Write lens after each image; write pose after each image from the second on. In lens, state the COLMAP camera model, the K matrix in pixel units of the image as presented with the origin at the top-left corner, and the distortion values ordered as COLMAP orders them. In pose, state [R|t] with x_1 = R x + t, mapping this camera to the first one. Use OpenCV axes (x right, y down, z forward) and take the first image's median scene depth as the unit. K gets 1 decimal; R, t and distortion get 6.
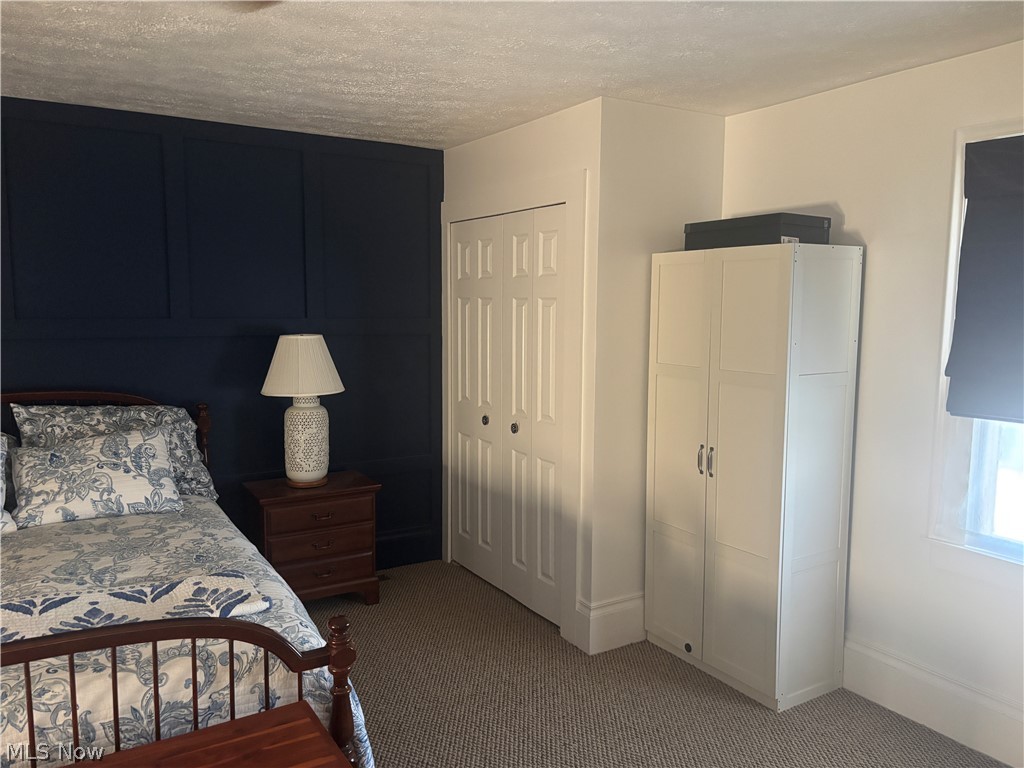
lens RADIAL K [[773.5, 0, 514.6], [0, 773.5, 381.0], [0, 0, 1]] dist [0.055452, -0.048619]
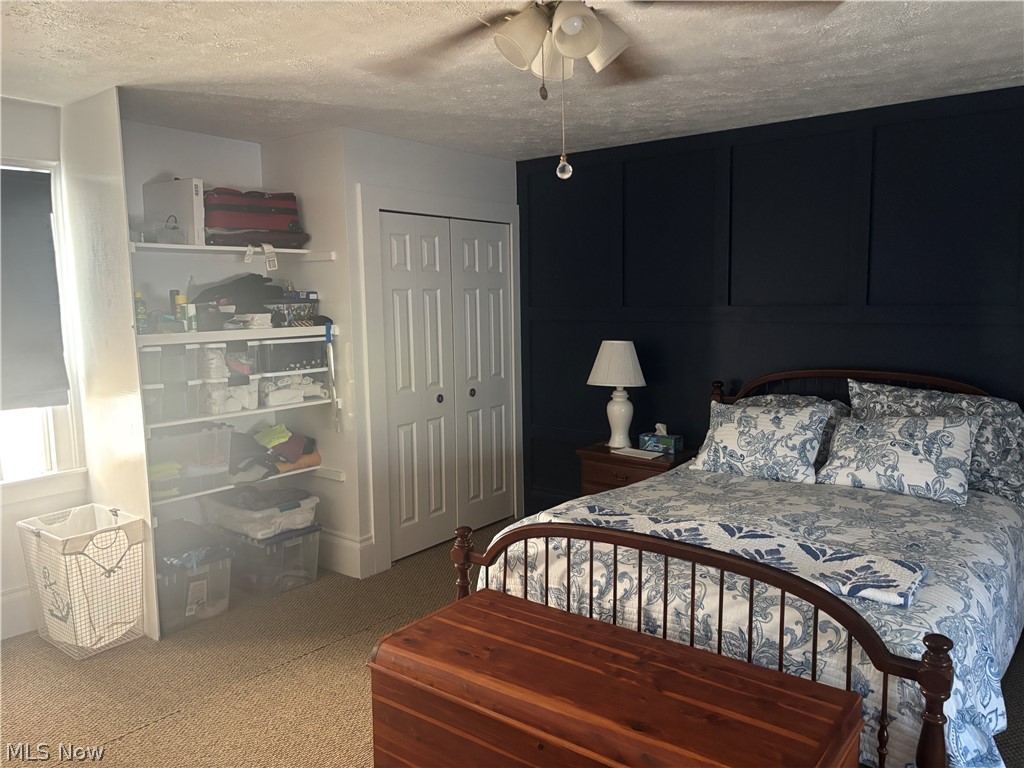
lens RADIAL K [[773.5, 0, 509.3], [0, 773.5, 380.7], [0, 0, 1]] dist [0.055452, -0.048619]
pose [[0.347311, 0.089773, -0.933443, 0.266647], [-0.081228, 0.994546, 0.065426, -0.003177], [0.934225, 0.053098, 0.352709, 0.137417]]
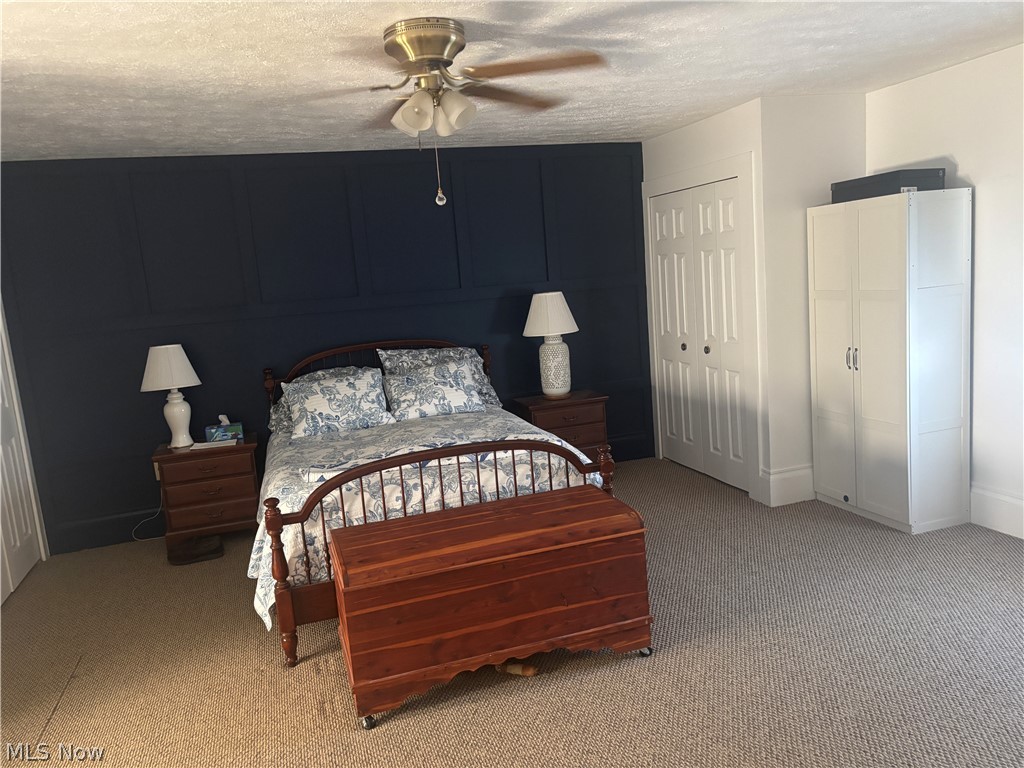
lens RADIAL K [[773.5, 0, 511.1], [0, 773.5, 390.3], [0, 0, 1]] dist [0.055452, -0.048619]
pose [[0.965563, -0.045668, -0.256129, 0.016476], [0.061230, 0.996710, 0.053112, 0.048004], [0.252861, -0.066966, 0.965182, -0.466475]]
